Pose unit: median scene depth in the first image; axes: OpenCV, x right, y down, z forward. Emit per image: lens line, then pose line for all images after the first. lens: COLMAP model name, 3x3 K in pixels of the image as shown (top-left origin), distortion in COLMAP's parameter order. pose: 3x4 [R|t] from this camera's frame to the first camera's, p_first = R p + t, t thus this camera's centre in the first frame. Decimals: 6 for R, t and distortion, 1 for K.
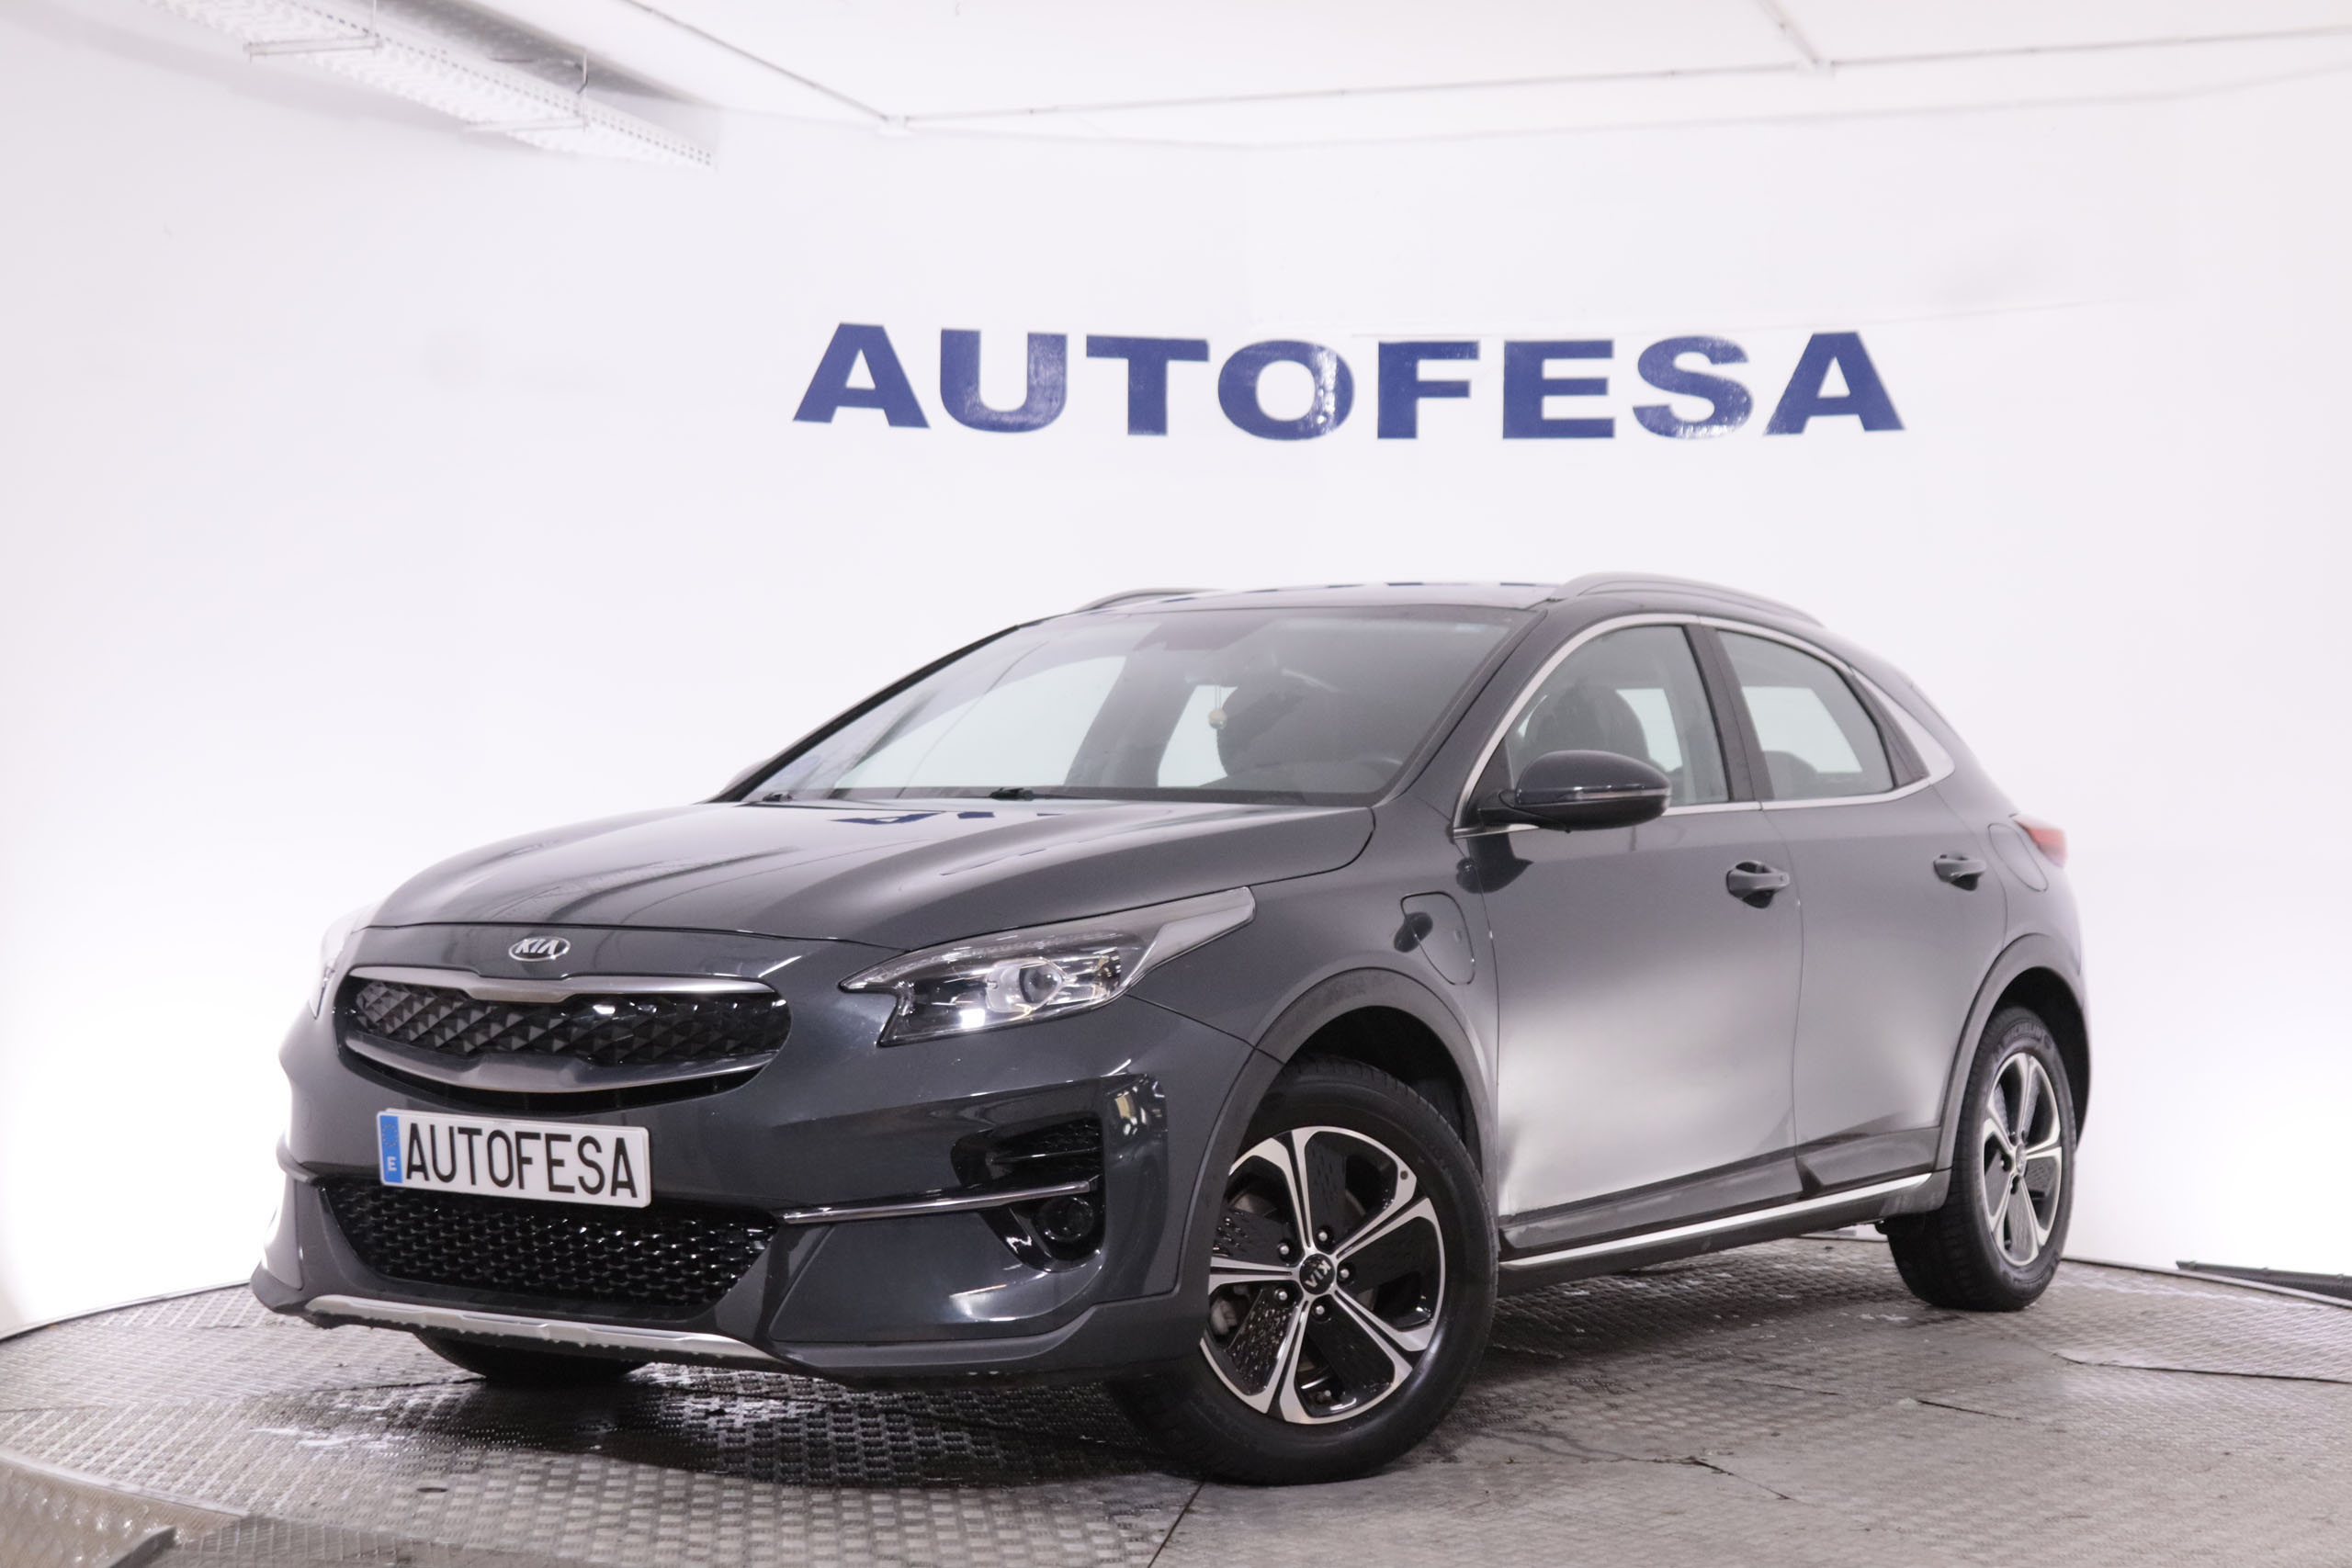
lens RADIAL K [[3854.6, 0, 1162.2], [0, 3854.6, 806.0], [0, 0, 1]] dist [-0.059049, 0.000000]
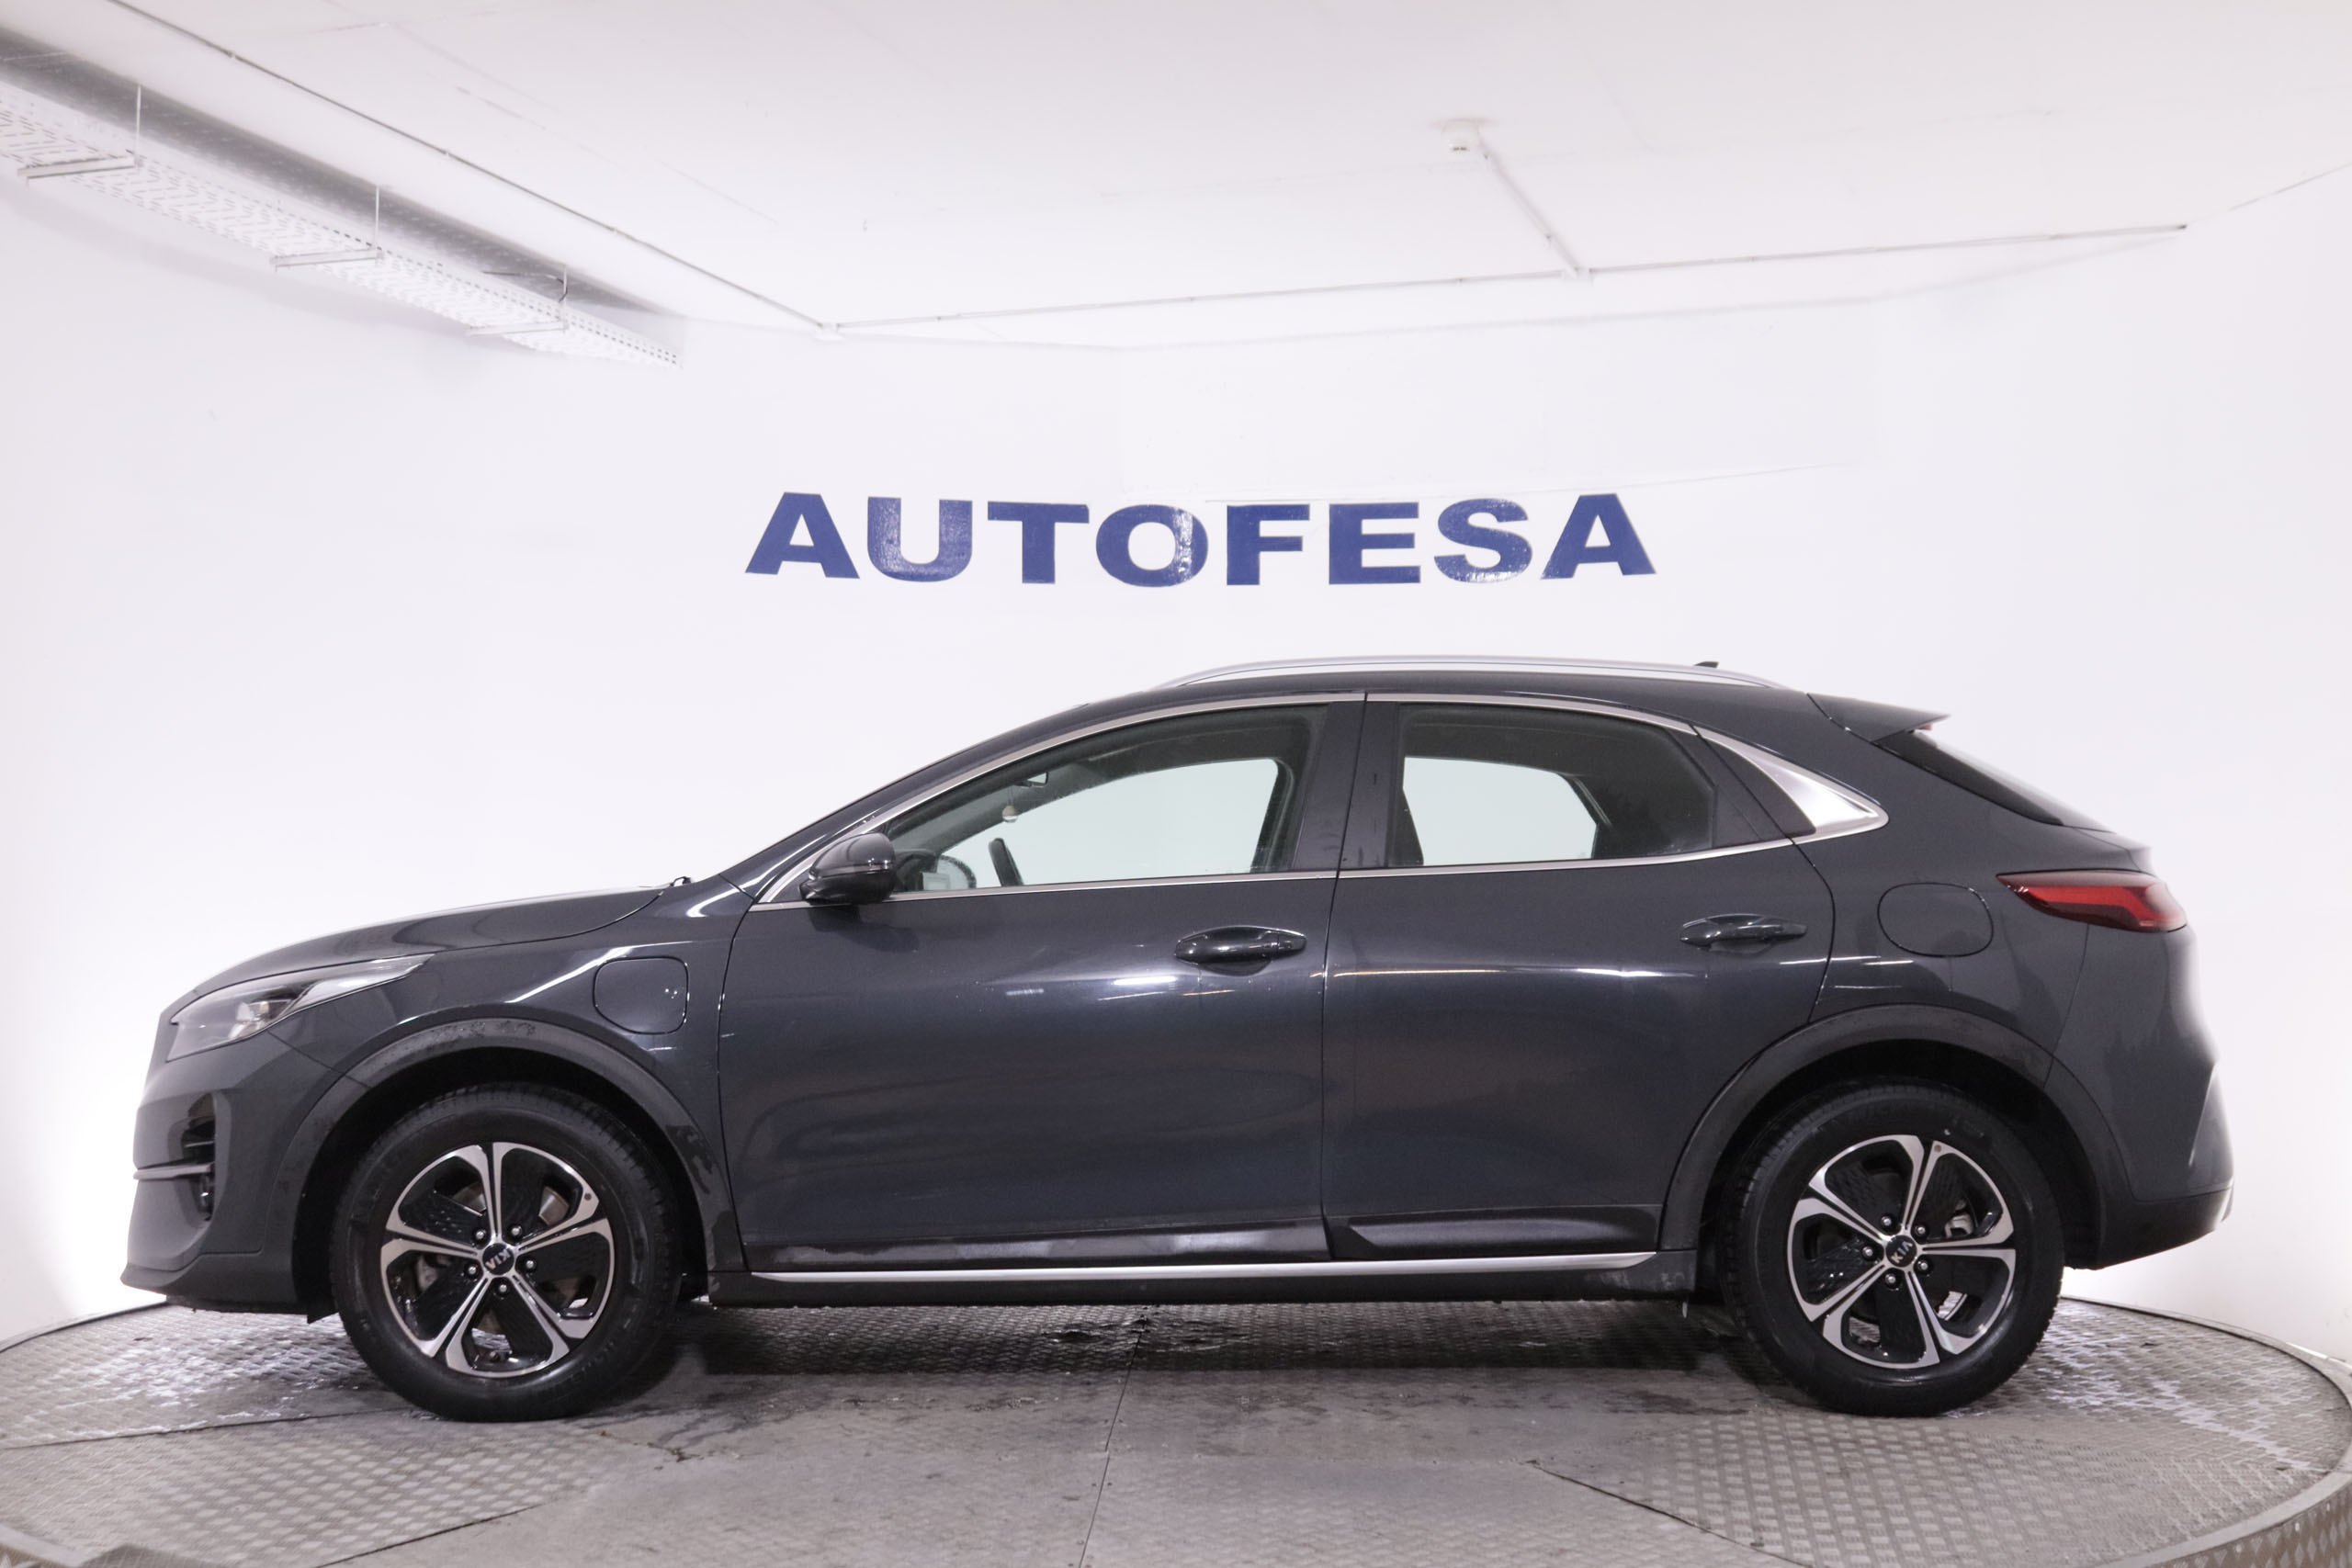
lens RADIAL K [[2869.9, 0, 1181.1], [0, 2869.9, 786.4], [0, 0, 1]] dist [-0.088086, 0.000000]
pose [[0.999752, -0.008178, 0.020696, 0.024024], [0.008915, 0.999319, -0.035792, 0.001369], [-0.020389, 0.035968, 0.999145, 0.100401]]
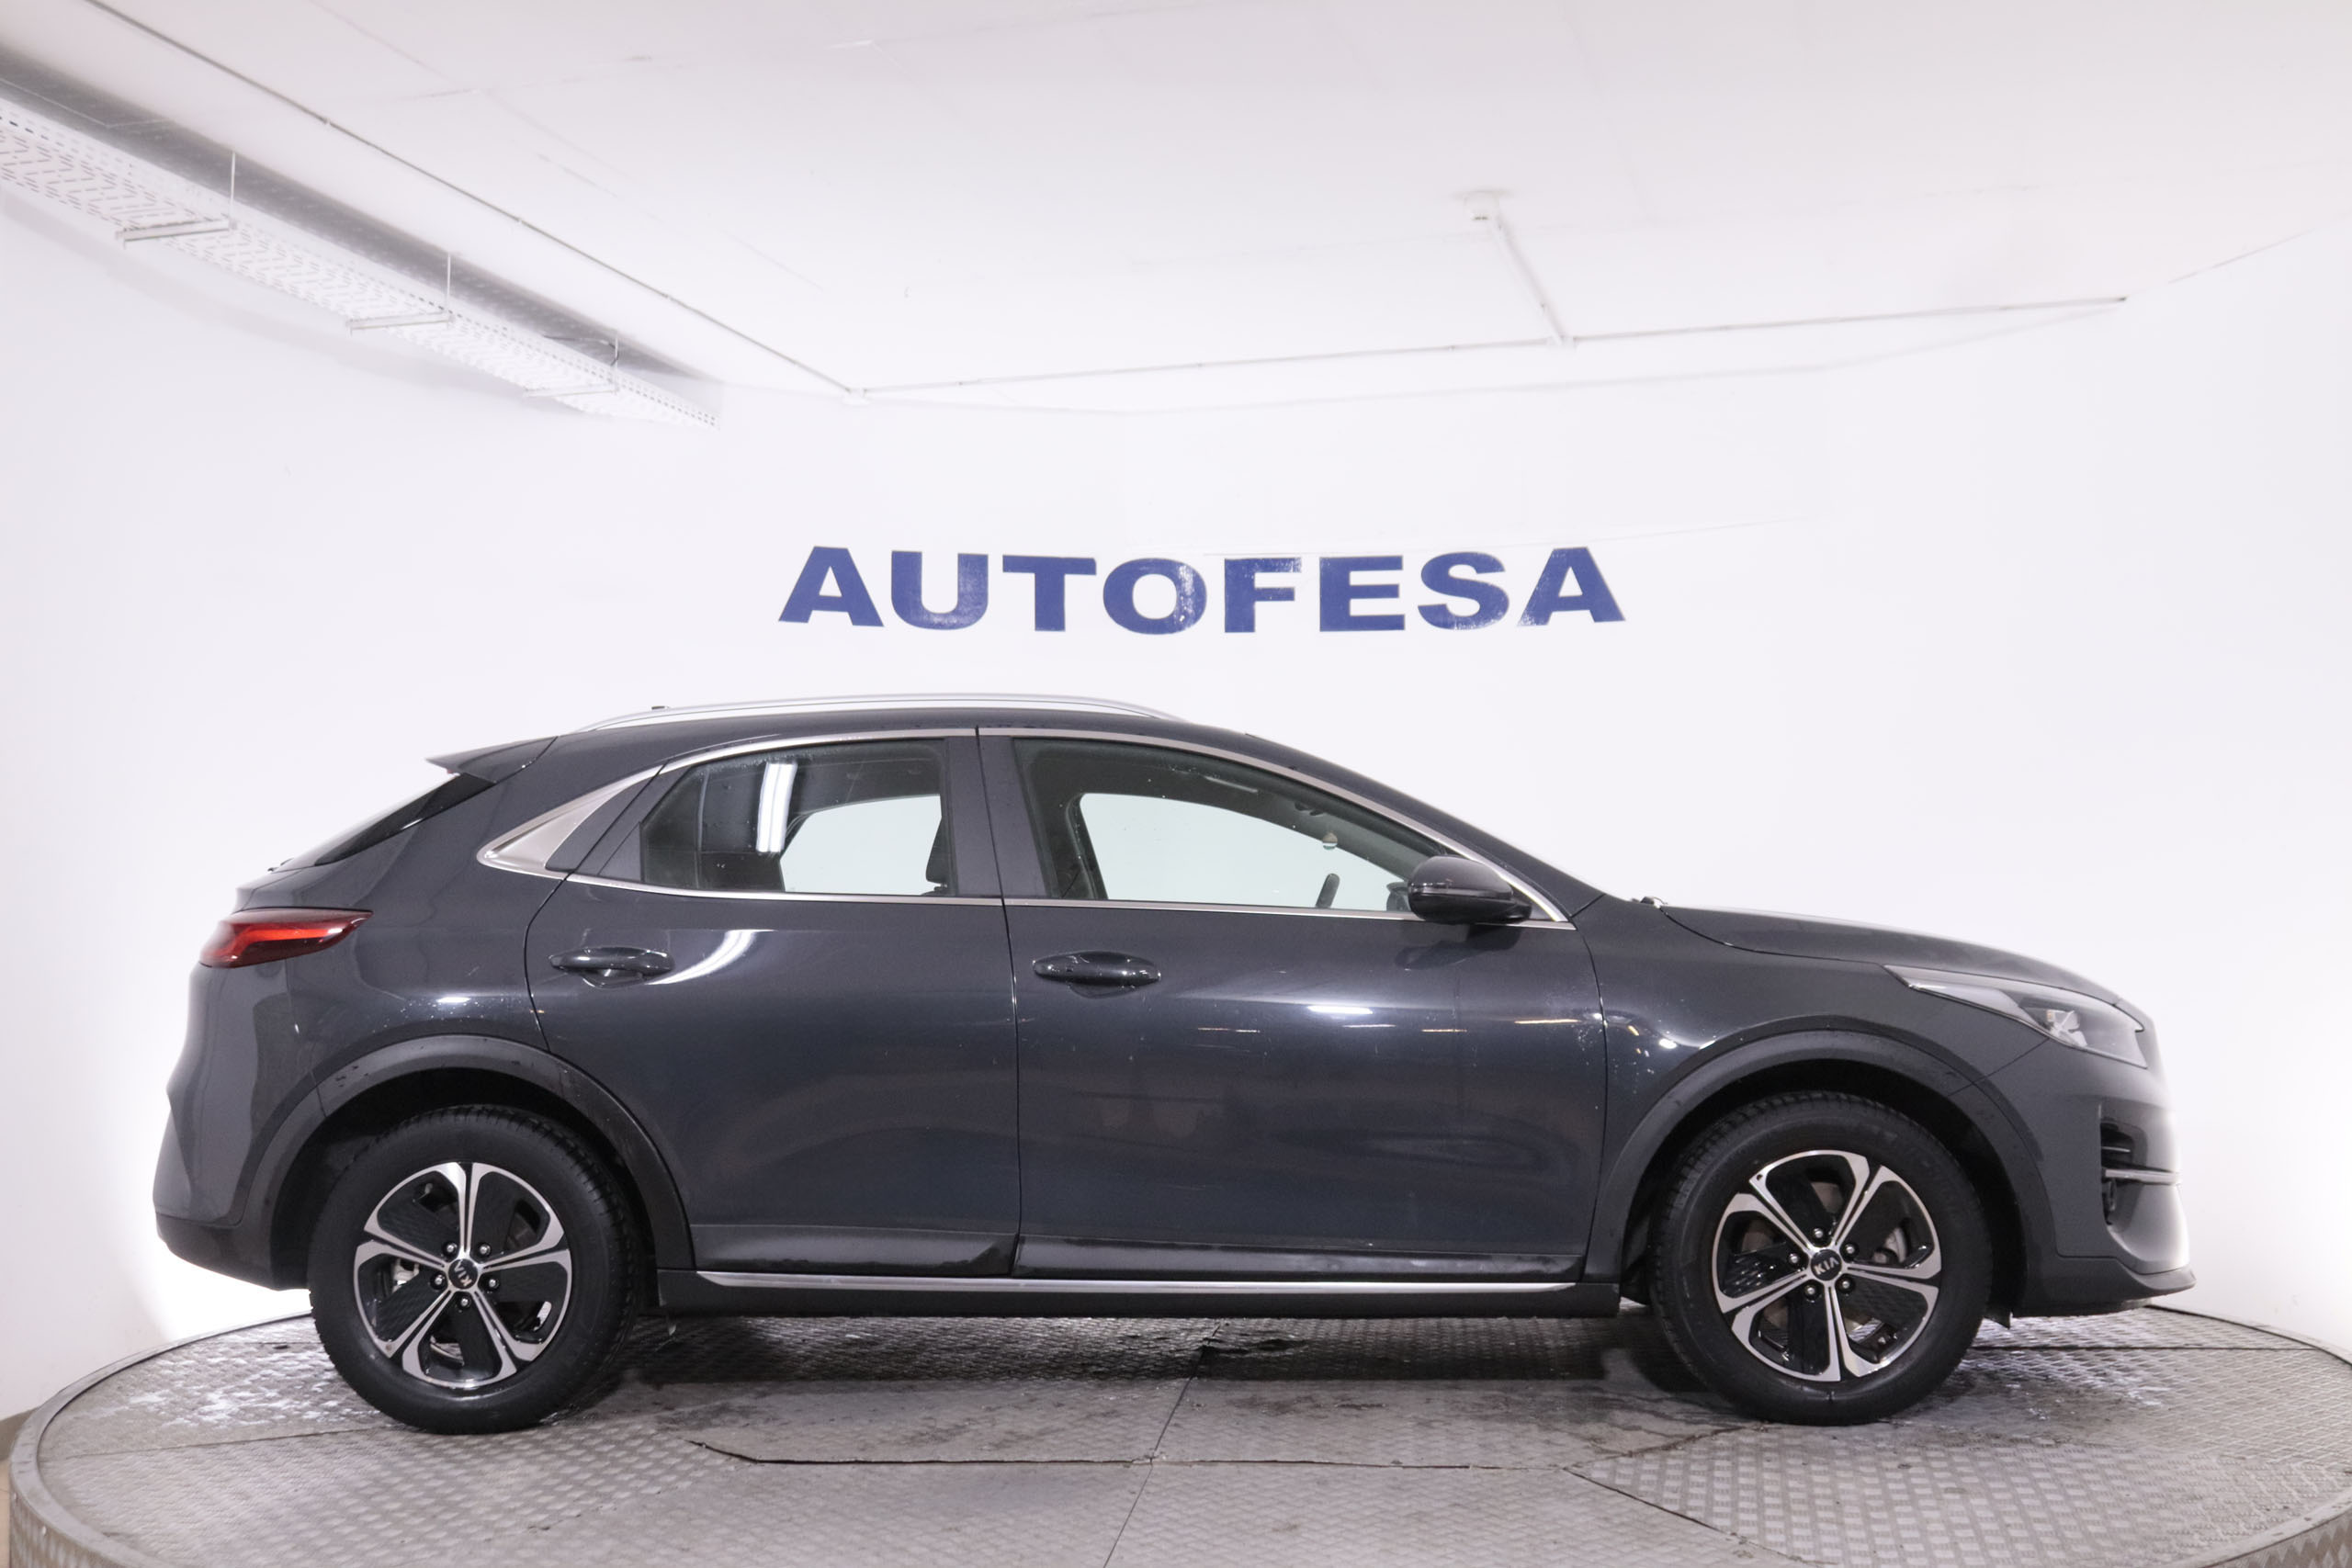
lens RADIAL K [[2570.0, 0, 1169.0], [0, 2570.0, 763.8], [0, 0, 1]] dist [-0.106886, 0.000000]
pose [[0.998291, -0.011563, 0.057277, -0.015431], [0.015000, 0.998088, -0.059956, 0.001984], [-0.056474, 0.060713, 0.996556, 0.142312]]
